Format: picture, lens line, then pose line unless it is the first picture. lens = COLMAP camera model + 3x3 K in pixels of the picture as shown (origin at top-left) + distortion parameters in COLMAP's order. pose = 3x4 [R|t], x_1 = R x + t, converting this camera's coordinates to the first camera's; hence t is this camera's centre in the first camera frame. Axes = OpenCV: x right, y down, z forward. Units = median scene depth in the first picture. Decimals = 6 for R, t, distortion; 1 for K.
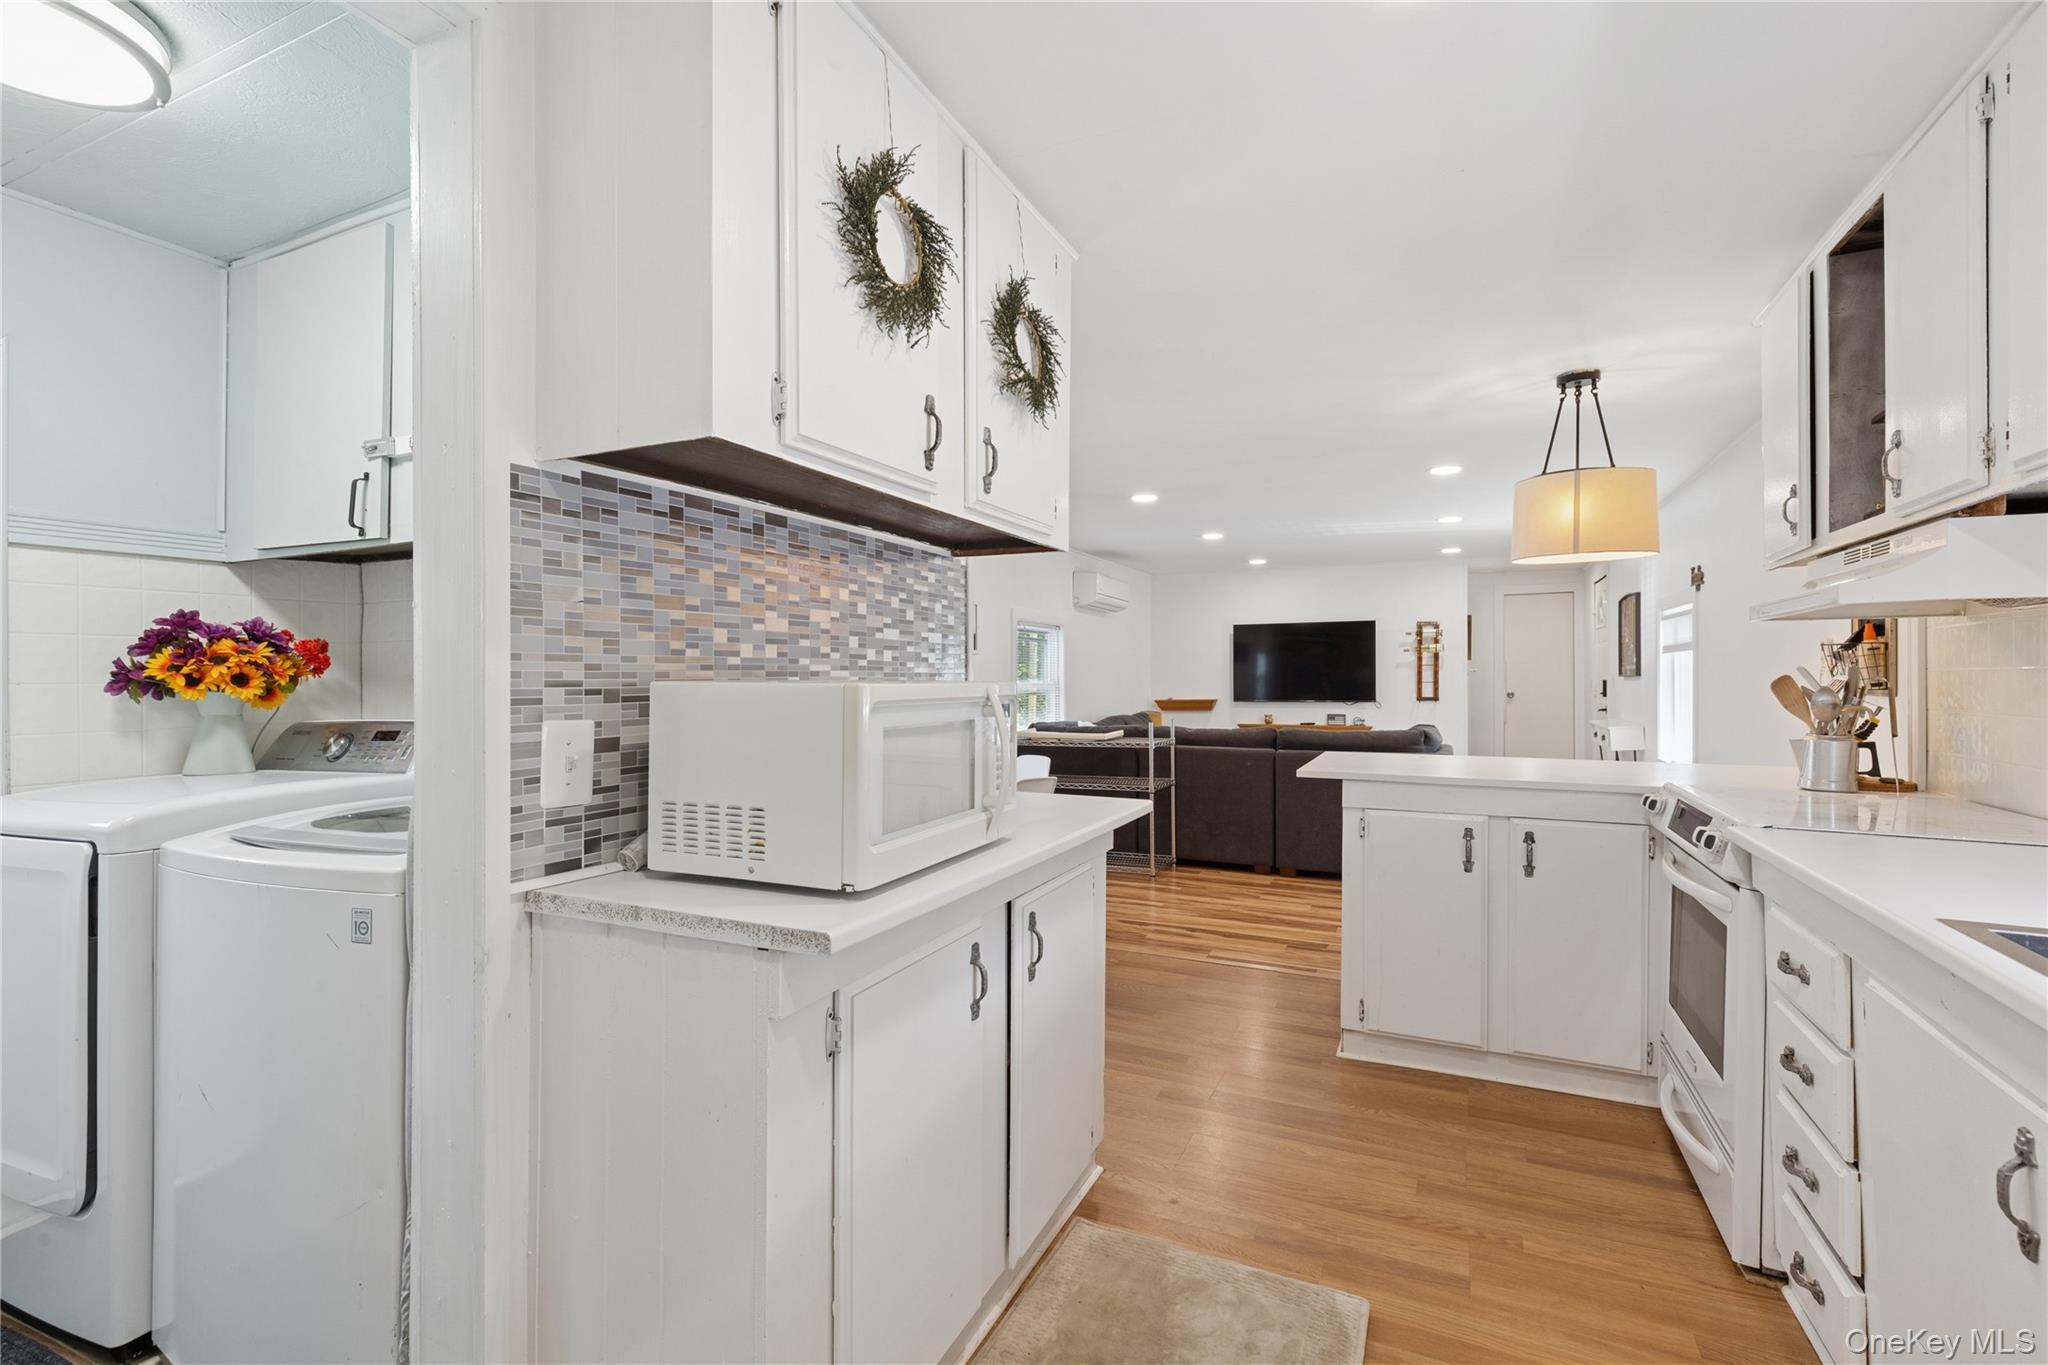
lens RADIAL K [[915.2, 0, 1024.0], [0, 915.2, 682.5], [0, 0, 1]] dist [0.000361, 0.000005]
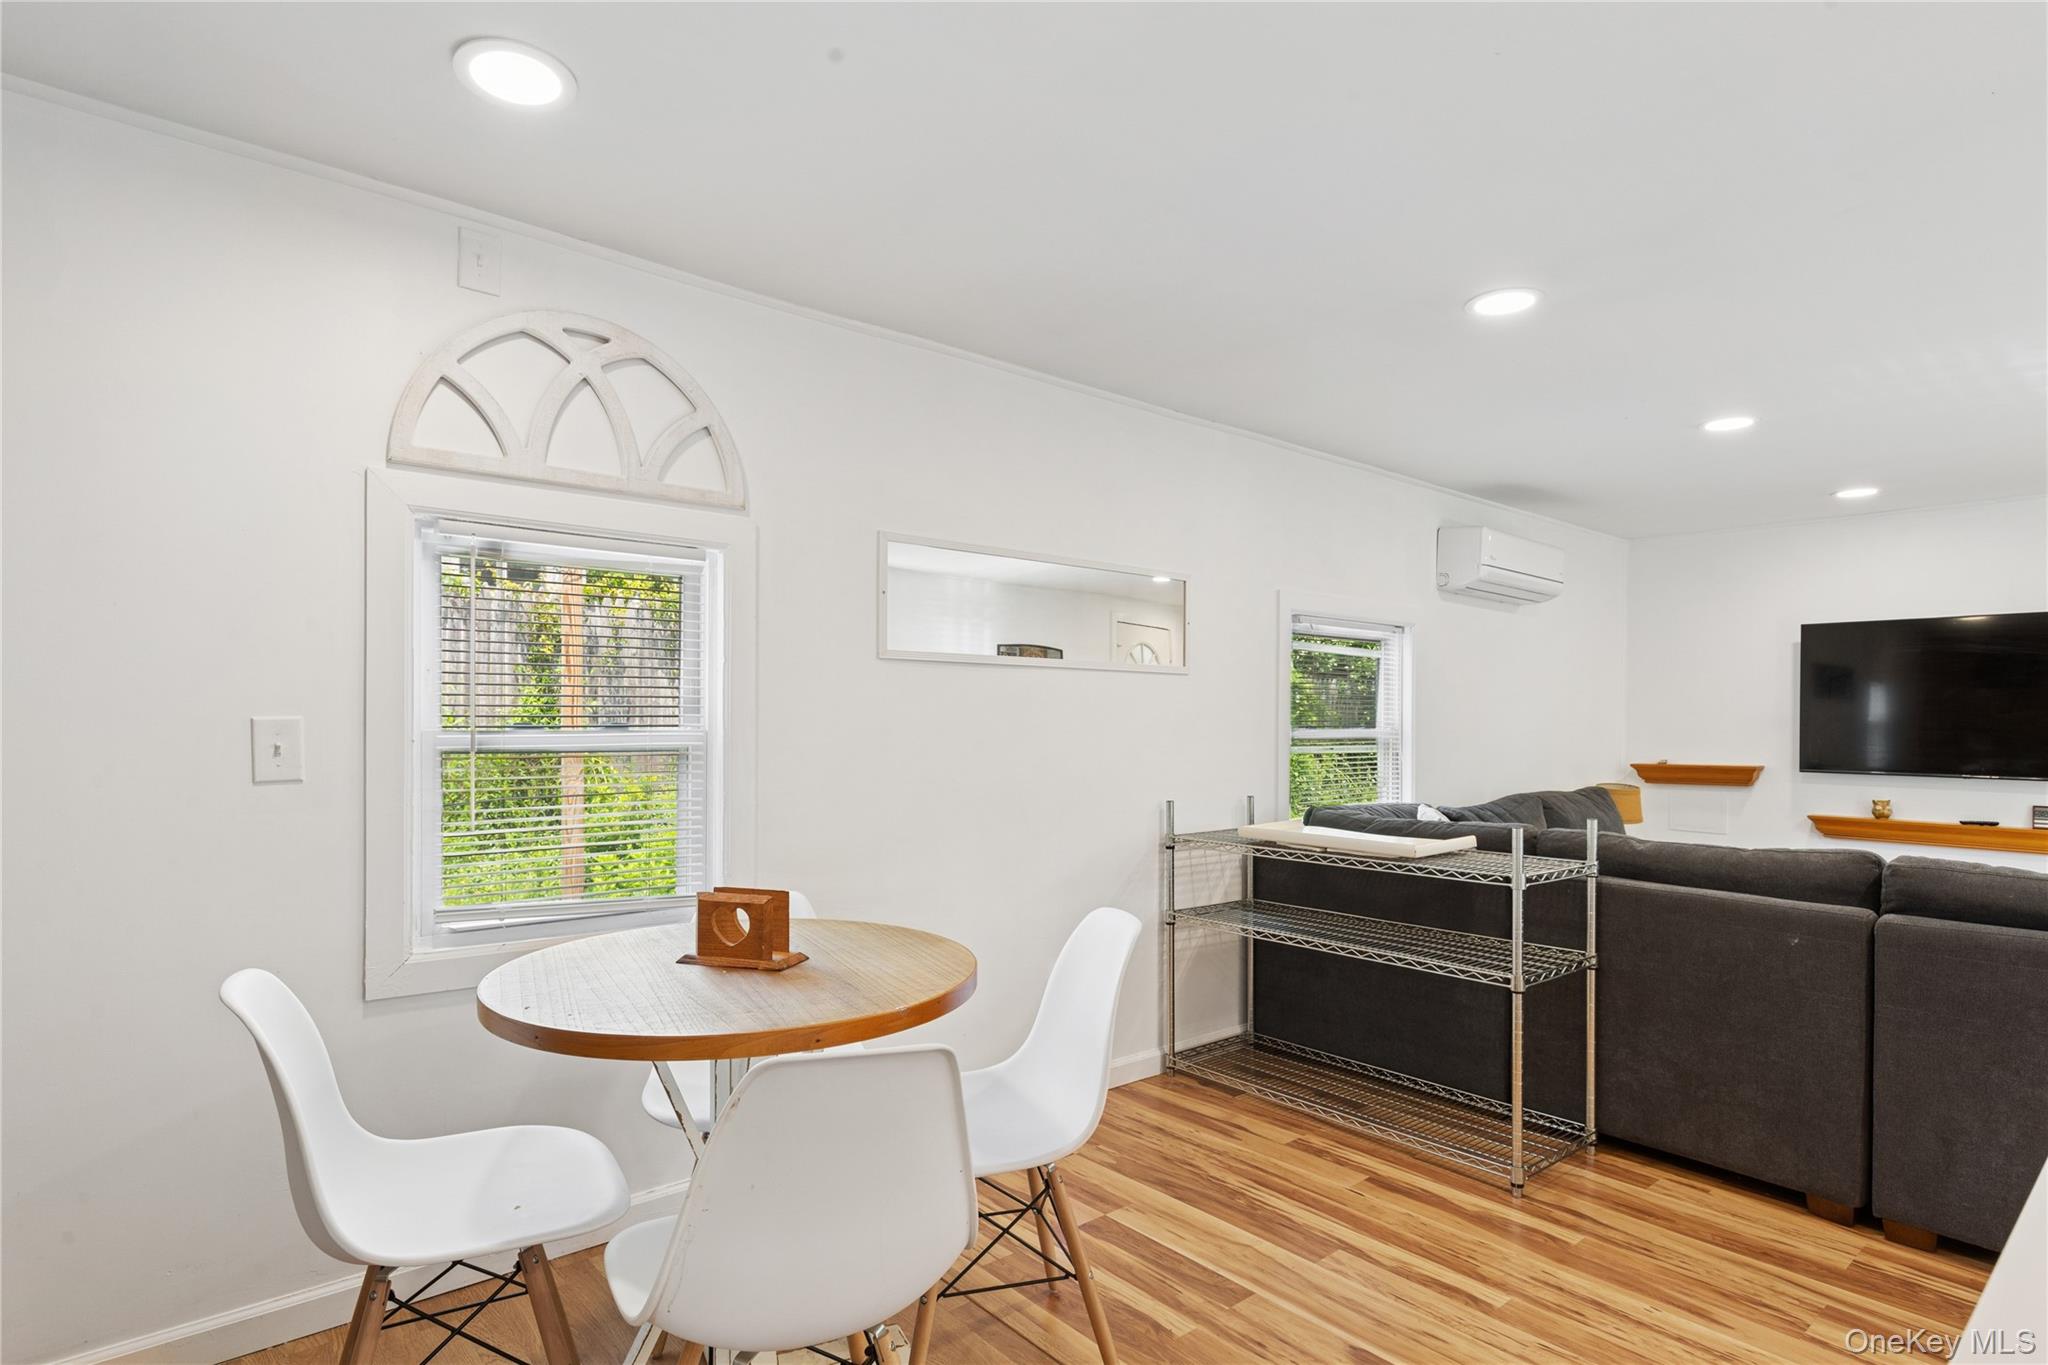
lens RADIAL K [[1067.2, 0, 1027.9], [0, 1067.2, 722.8], [0, 0, 1]] dist [-0.003937, -0.001246]
pose [[0.909209, 0.013643, -0.416116, 0.100178], [-0.013960, 0.999900, 0.002281, -0.002492], [0.416105, 0.003735, 0.909309, 0.327463]]
